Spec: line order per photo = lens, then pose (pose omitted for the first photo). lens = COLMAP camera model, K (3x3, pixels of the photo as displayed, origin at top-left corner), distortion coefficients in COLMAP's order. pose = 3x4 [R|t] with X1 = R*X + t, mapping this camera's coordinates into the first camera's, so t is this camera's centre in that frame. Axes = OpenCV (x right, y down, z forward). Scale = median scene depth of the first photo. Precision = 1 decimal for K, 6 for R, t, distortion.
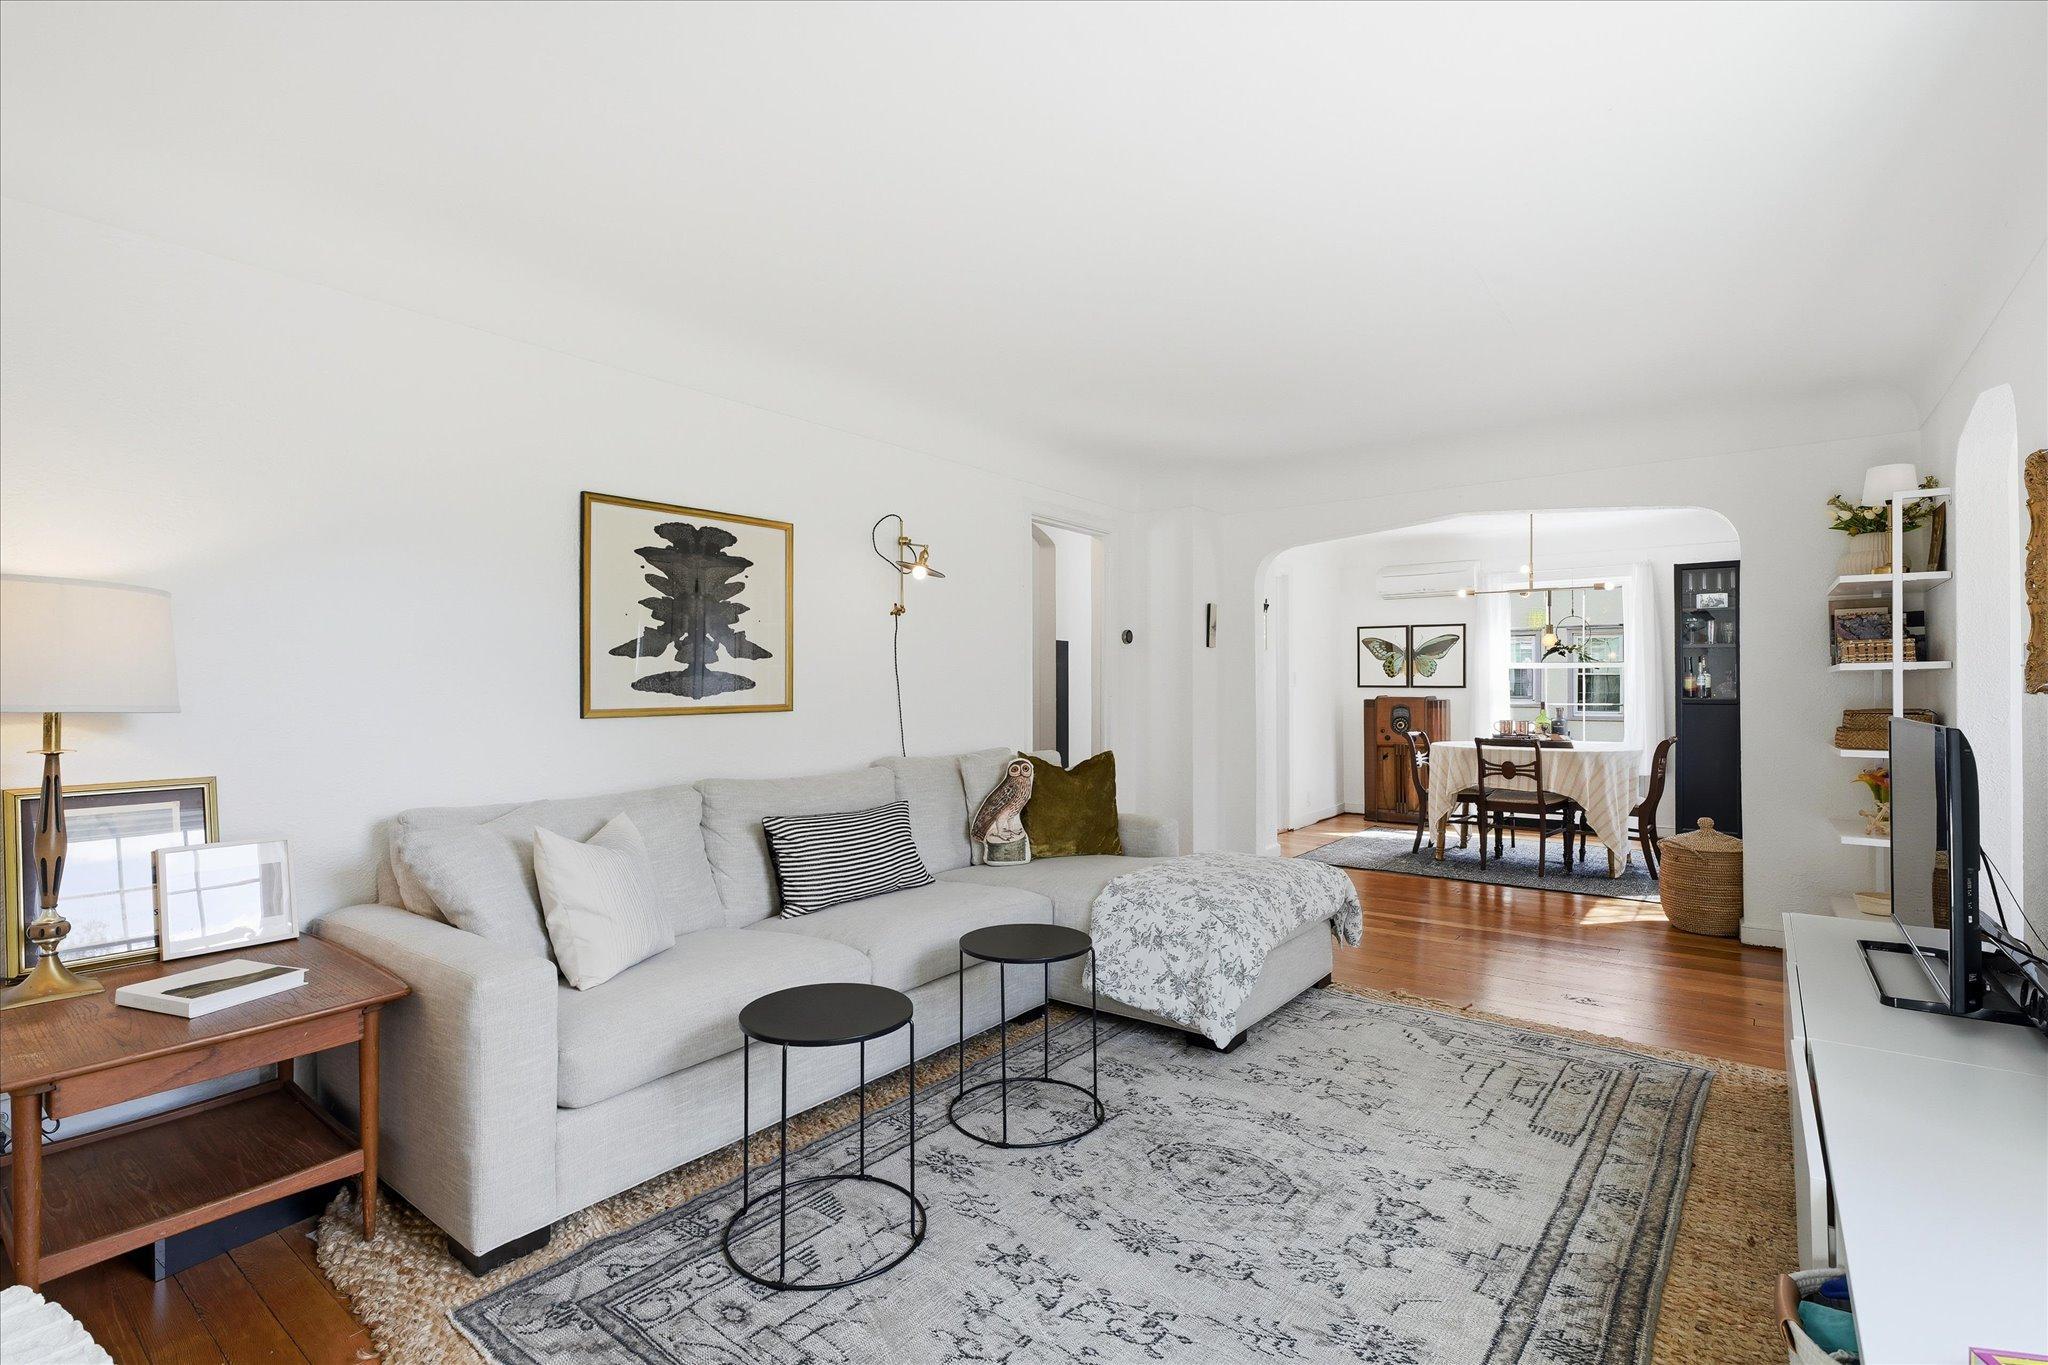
lens RADIAL K [[944.4, 0, 1024.0], [0, 944.4, 682.5], [0, 0, 1]] dist [-0.002419, -0.000082]
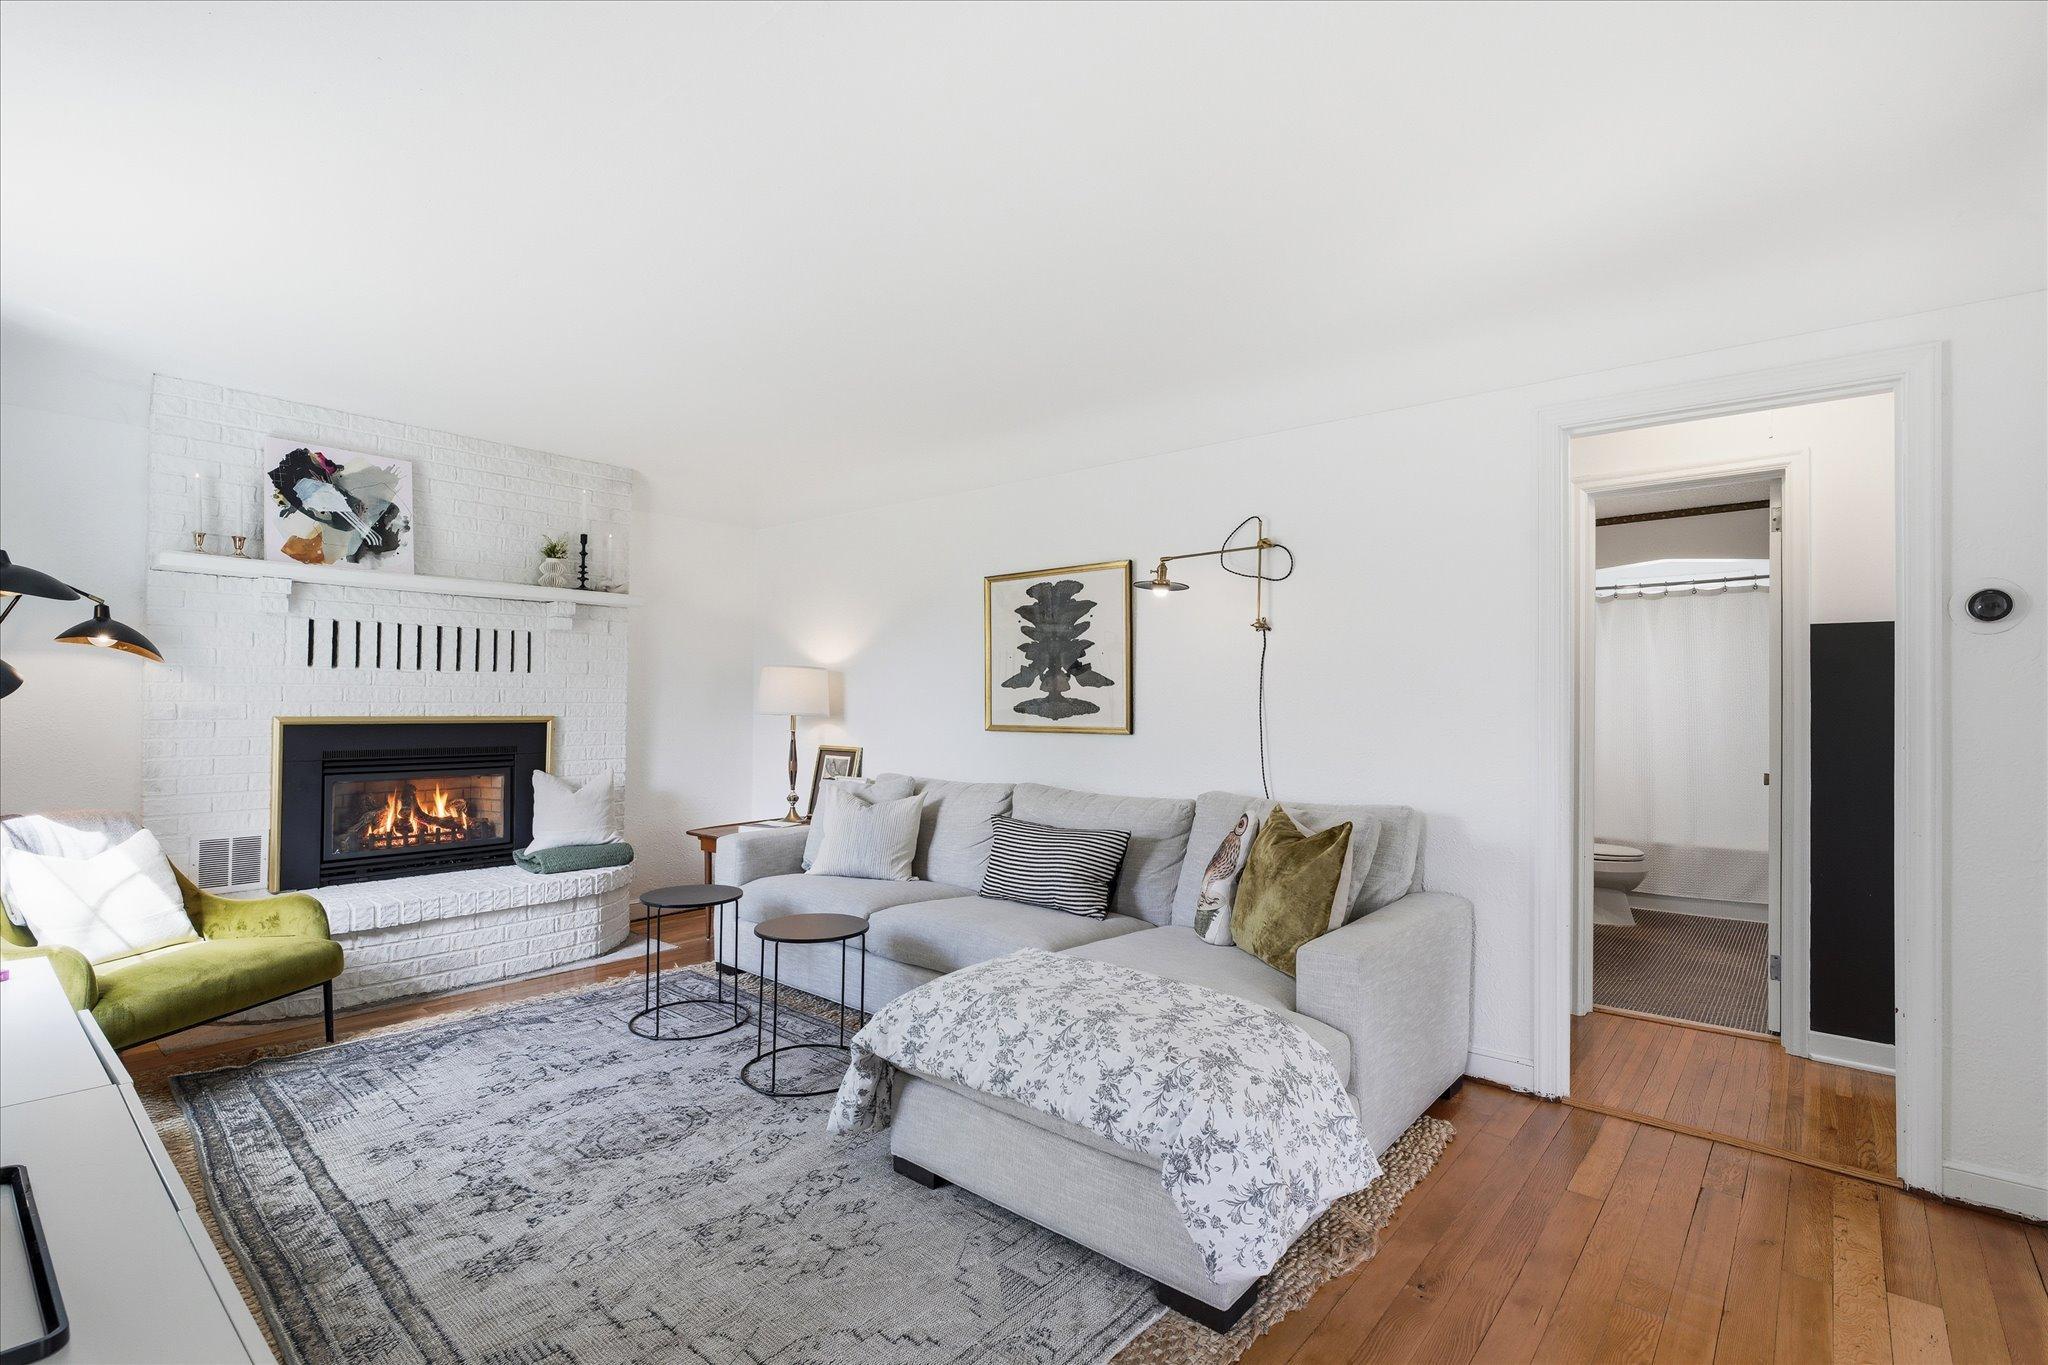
lens RADIAL K [[944.4, 0, 1024.0], [0, 944.4, 682.5], [0, 0, 1]] dist [-0.002419, -0.000082]
pose [[-0.046204, -0.020365, -0.998724, 0.957279], [-0.006065, 0.999779, -0.020106, -0.007238], [0.998914, 0.005128, -0.046318, 1.071498]]
